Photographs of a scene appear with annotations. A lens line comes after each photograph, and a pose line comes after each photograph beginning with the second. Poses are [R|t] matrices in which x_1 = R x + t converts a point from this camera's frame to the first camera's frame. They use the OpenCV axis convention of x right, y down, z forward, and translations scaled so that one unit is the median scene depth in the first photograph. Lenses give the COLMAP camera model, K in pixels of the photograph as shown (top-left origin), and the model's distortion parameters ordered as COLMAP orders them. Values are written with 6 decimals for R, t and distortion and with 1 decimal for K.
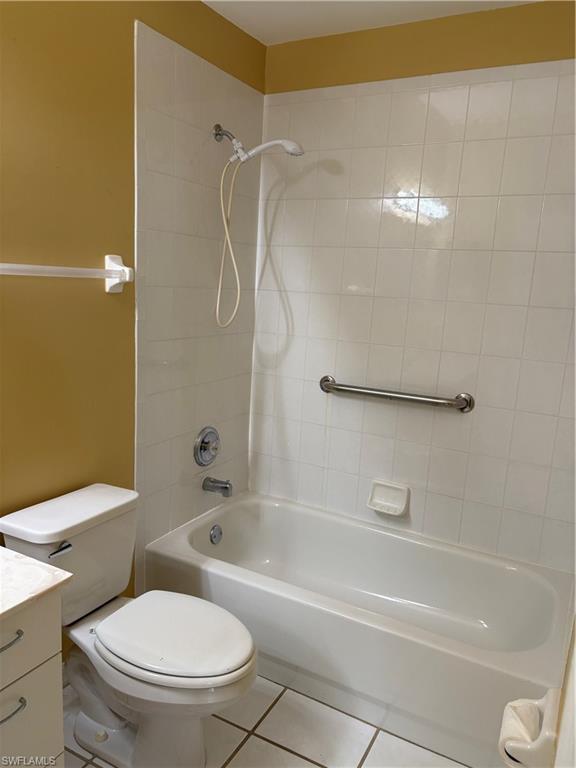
lens RADIAL K [[582.6, 0, 284.2], [0, 582.6, 383.6], [0, 0, 1]] dist [0.029380, -0.023616]
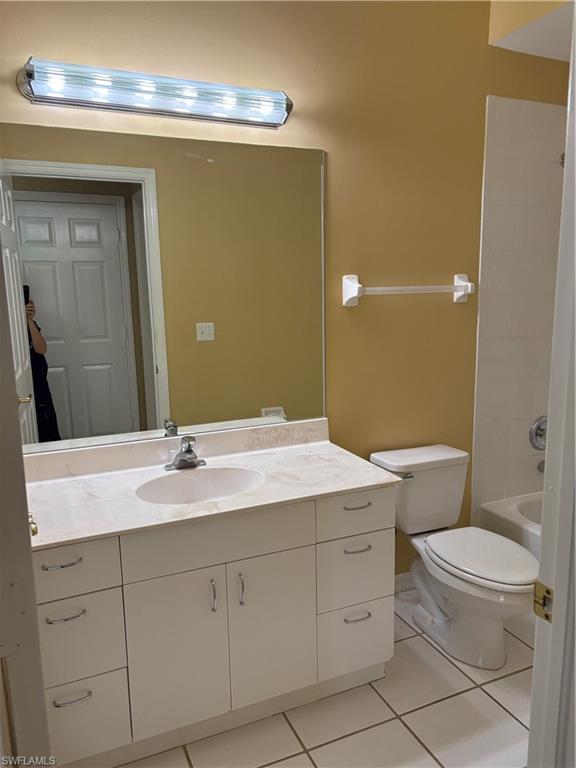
lens RADIAL K [[582.6, 0, 288.7], [0, 582.6, 384.5], [0, 0, 1]] dist [0.029380, -0.023616]
pose [[0.789620, 0.037245, -0.612465, 0.225947], [-0.055093, 0.998428, -0.010313, 0.067397], [0.611118, 0.041886, 0.790431, -0.286512]]
